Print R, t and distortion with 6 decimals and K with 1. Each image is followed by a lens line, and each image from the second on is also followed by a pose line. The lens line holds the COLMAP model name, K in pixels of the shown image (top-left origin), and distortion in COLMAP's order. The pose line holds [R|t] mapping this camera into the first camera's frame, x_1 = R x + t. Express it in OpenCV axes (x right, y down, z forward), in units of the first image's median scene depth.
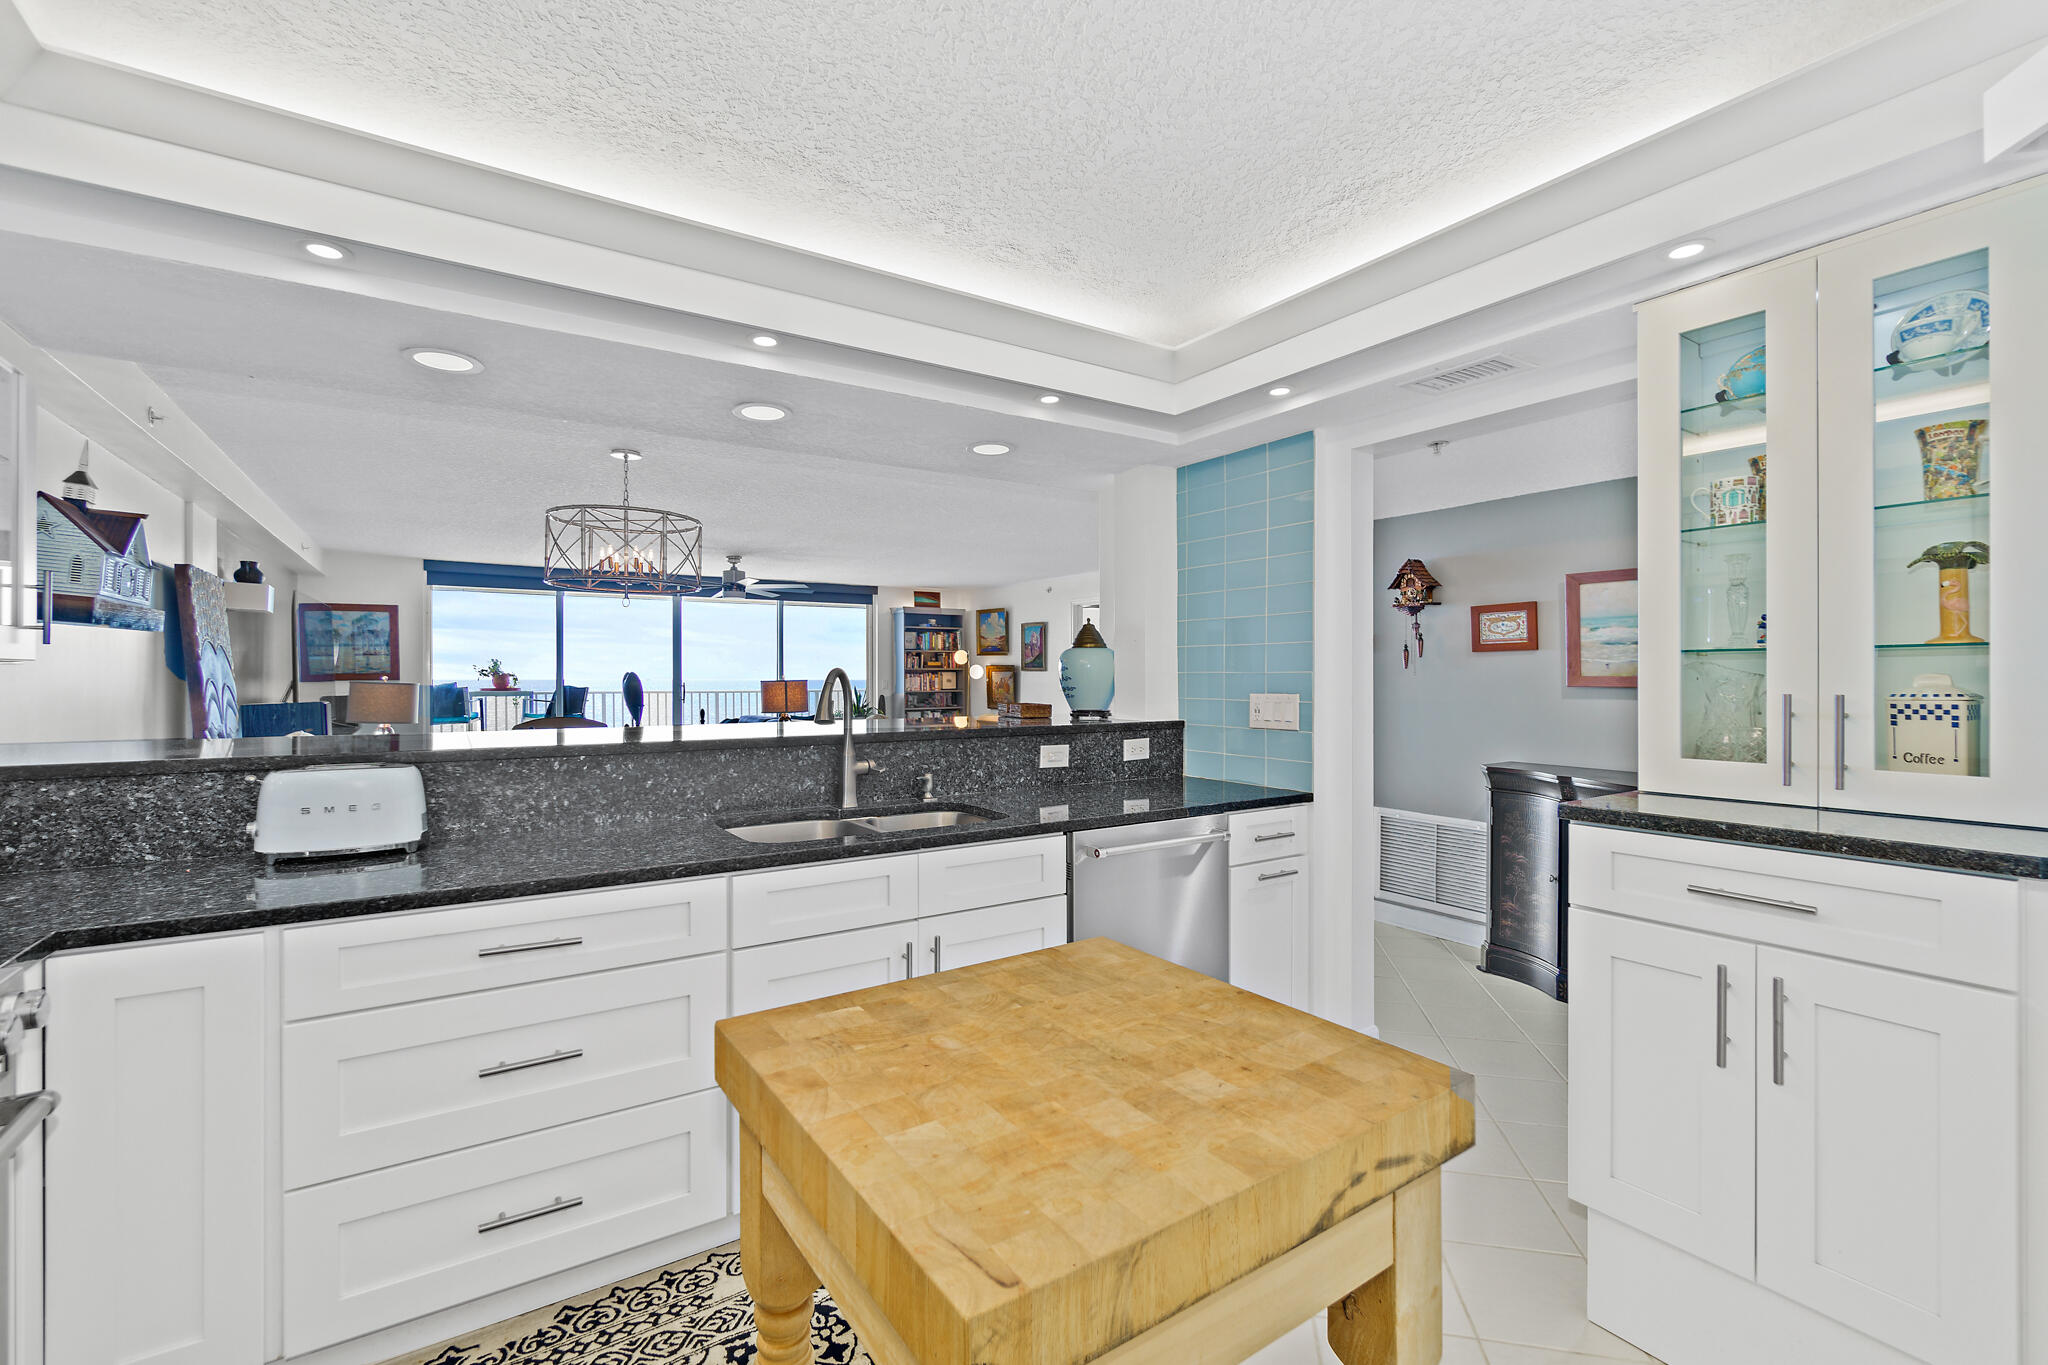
lens RADIAL K [[889.8, 0, 1013.6], [0, 889.8, 670.4], [0, 0, 1]] dist [-0.001463, 0.000529]
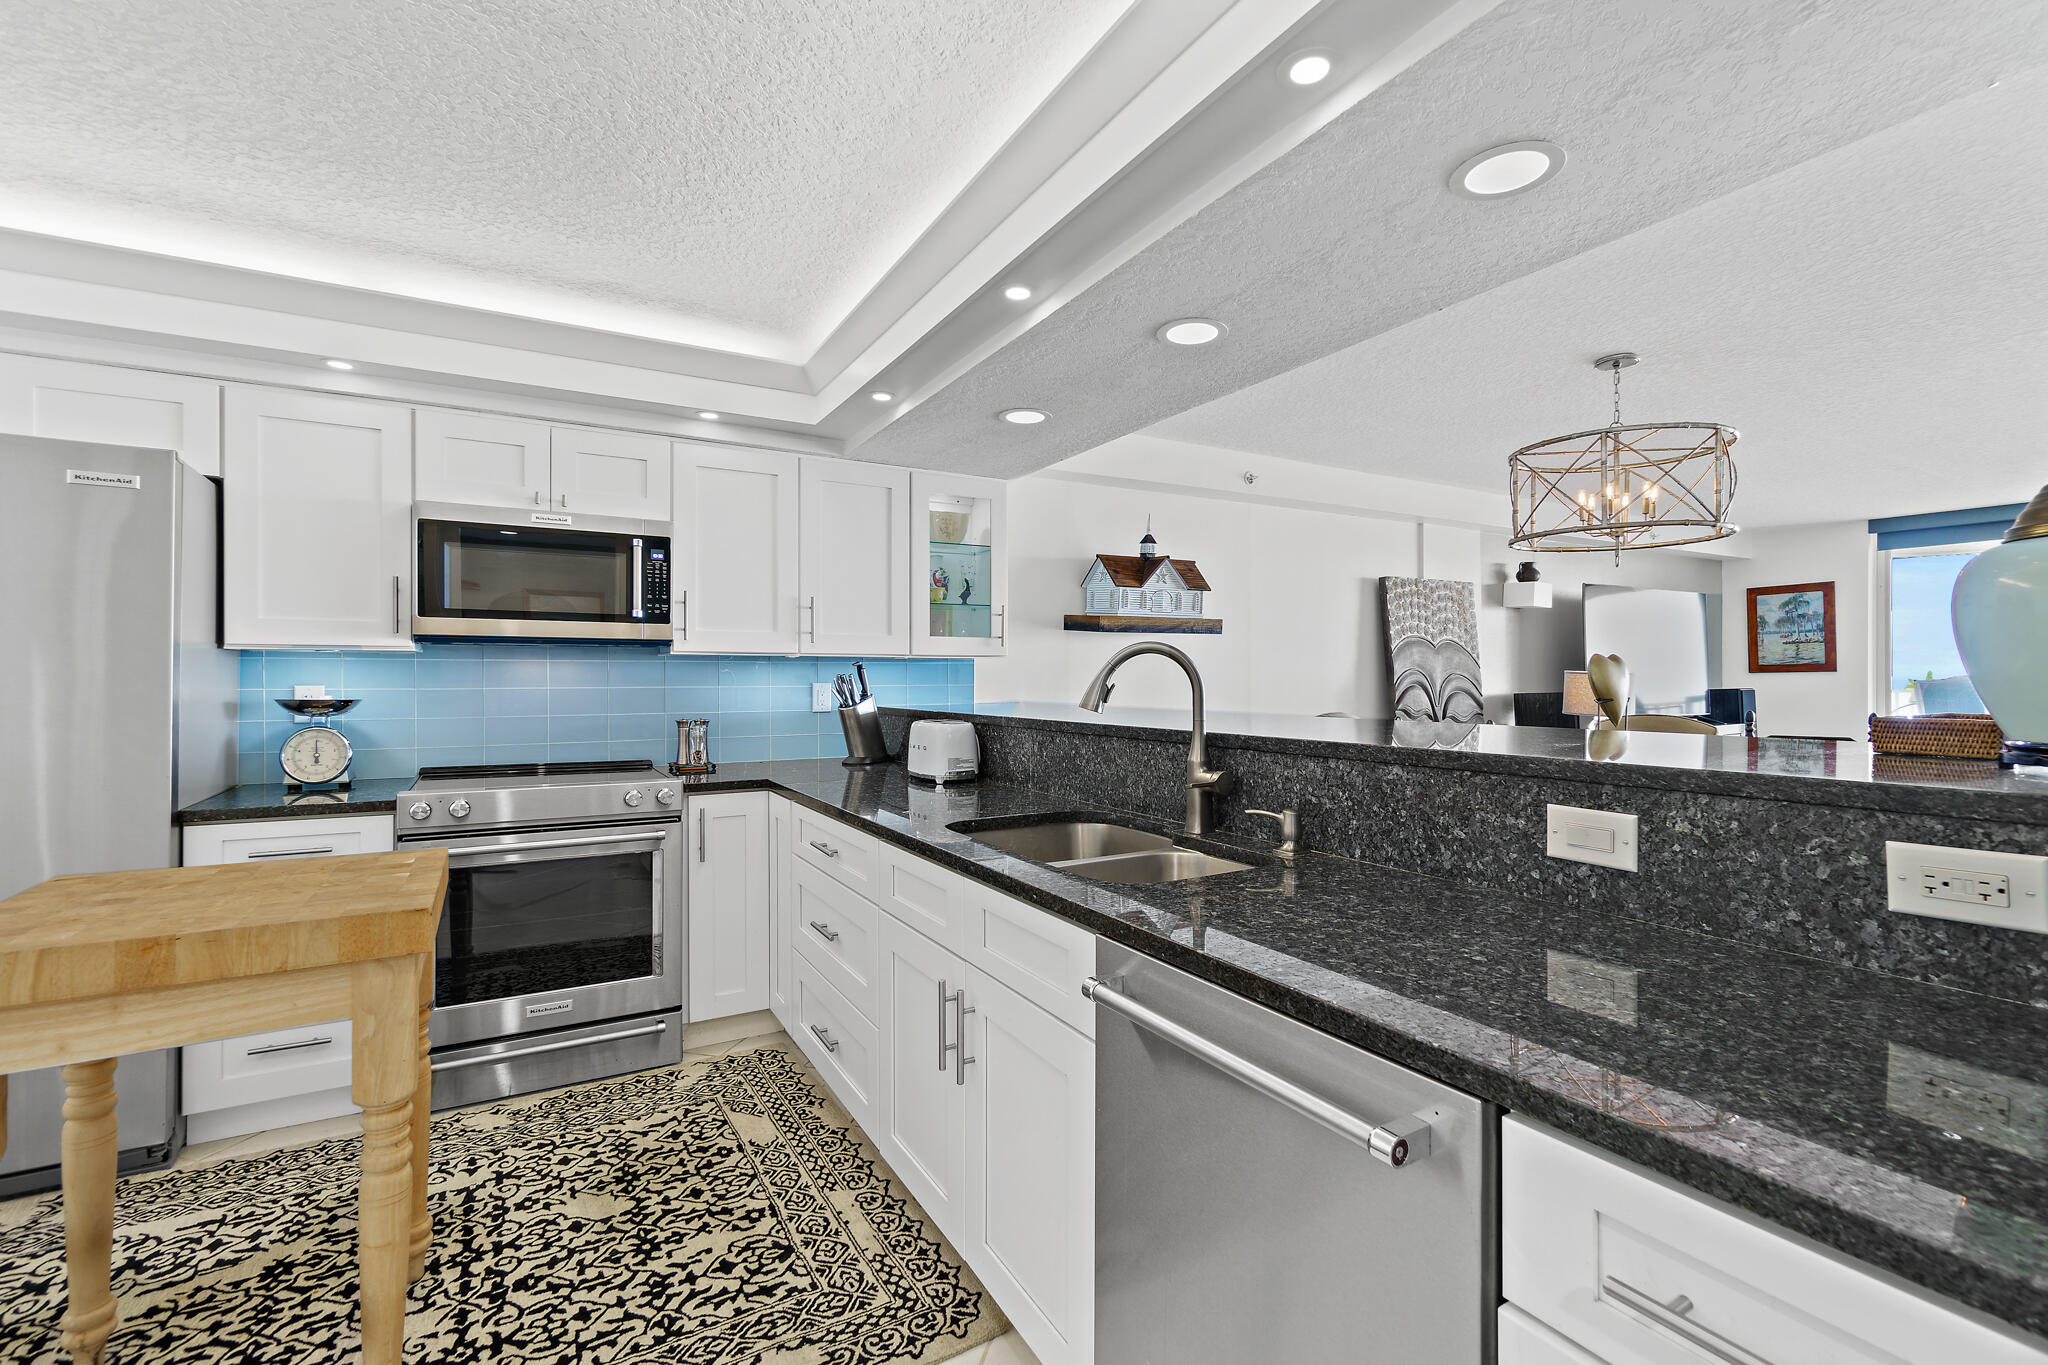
lens RADIAL K [[889.8, 0, 1020.2], [0, 889.8, 678.2], [0, 0, 1]] dist [-0.001463, 0.000529]
pose [[-0.049687, 0.002552, -0.998762, 0.138117], [0.011056, 0.999937, 0.002005, 0.005756], [0.998704, -0.010942, -0.049712, 0.223502]]
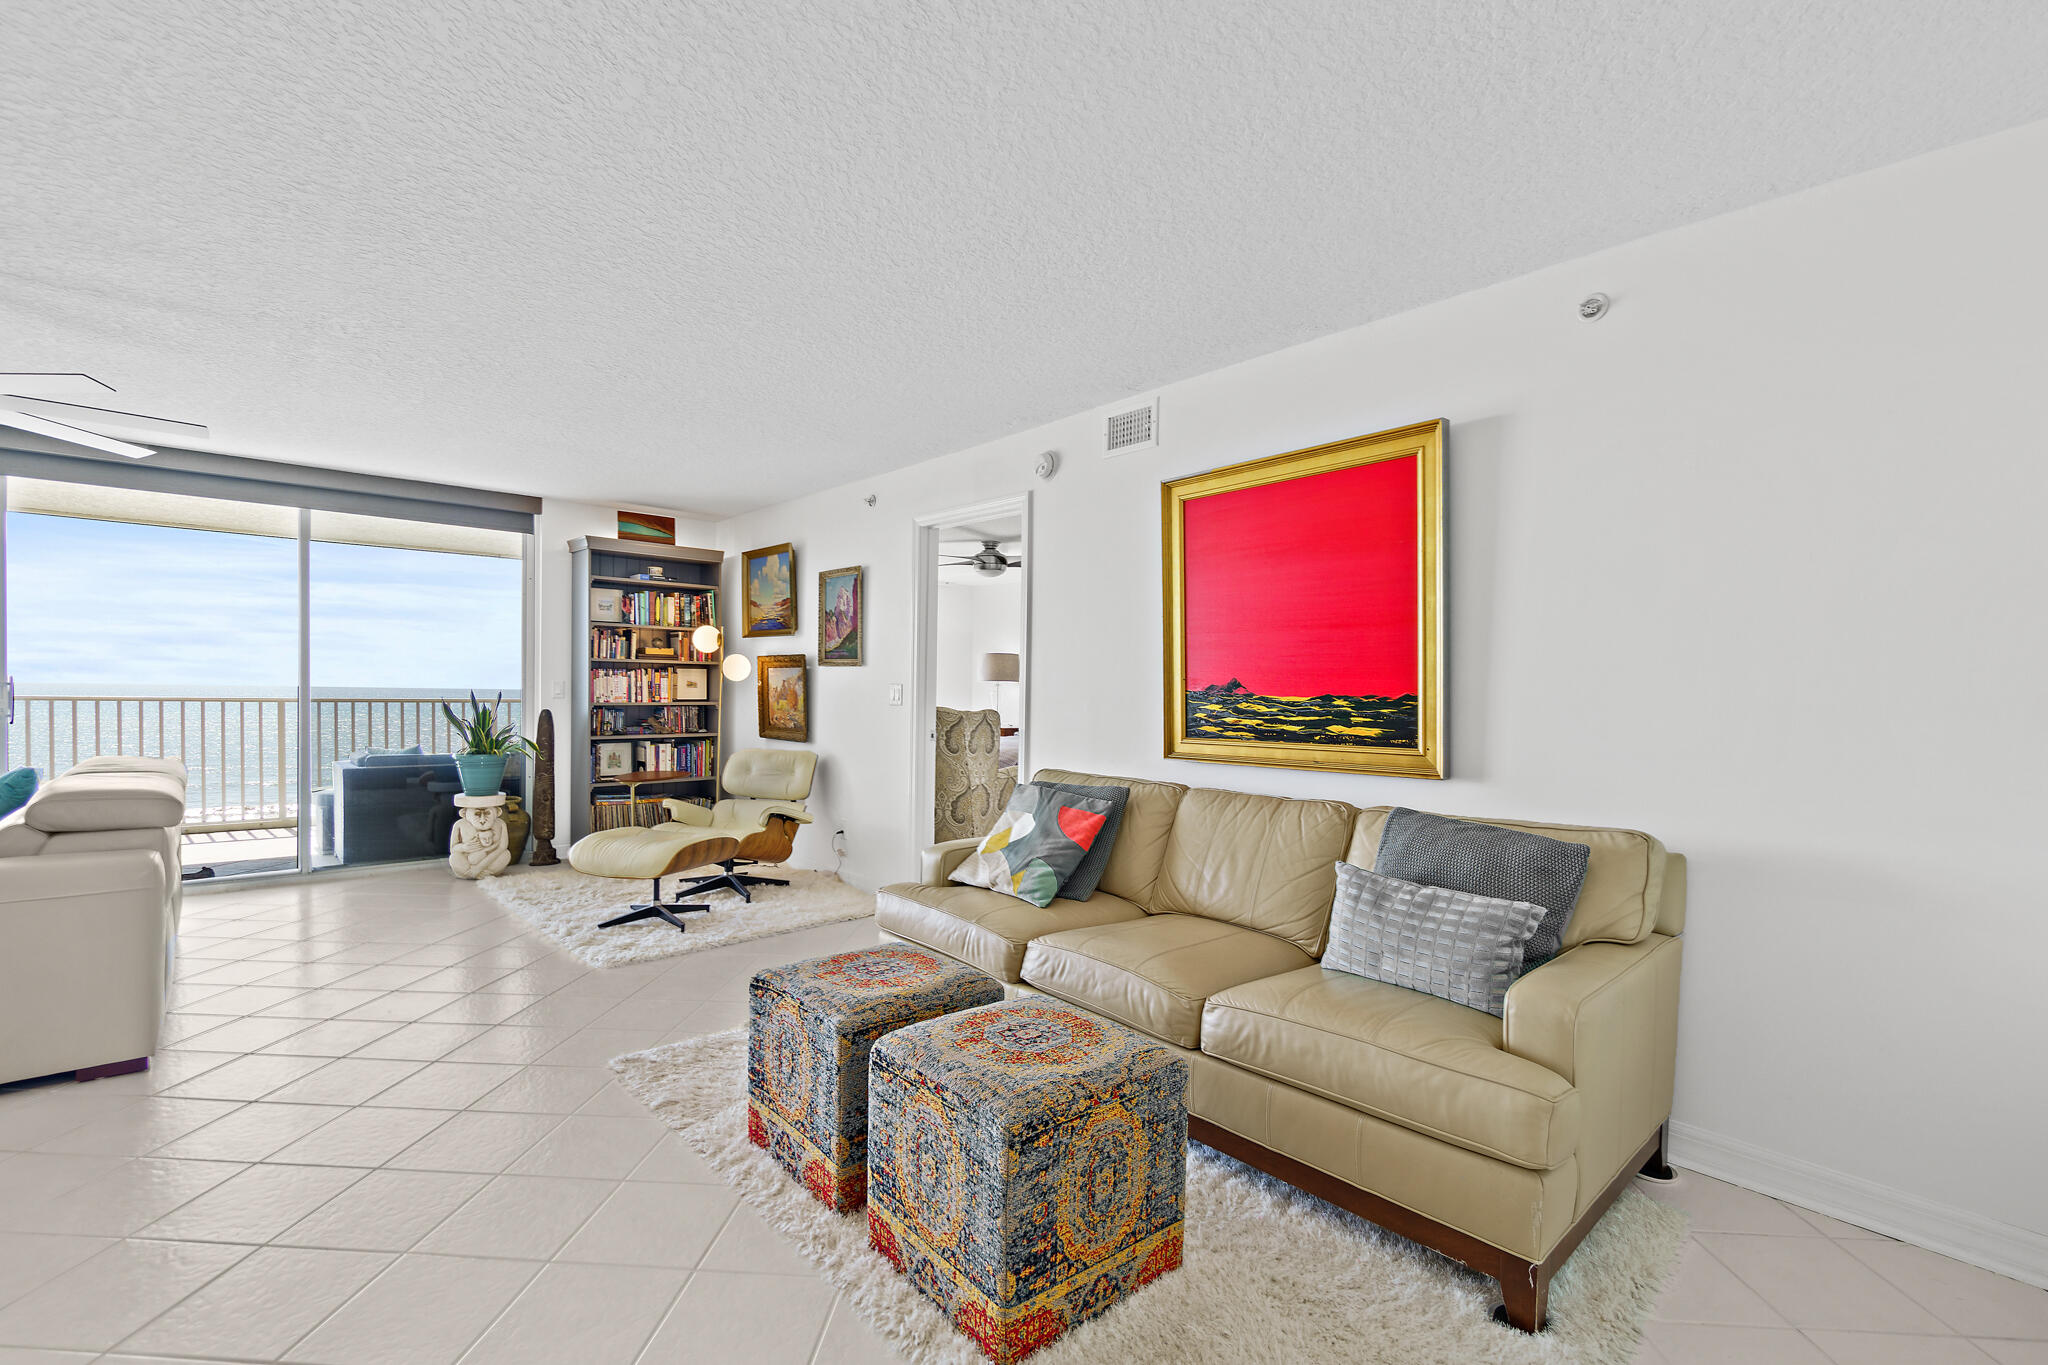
lens RADIAL K [[889.8, 0, 1012.0], [0, 889.8, 708.1], [0, 0, 1]] dist [-0.001463, 0.000529]
pose [[0.988152, 0.011589, 0.153037, 0.039983], [-0.015580, 0.999568, 0.024909, 0.010368], [-0.152683, -0.026998, 0.987906, 0.468510]]
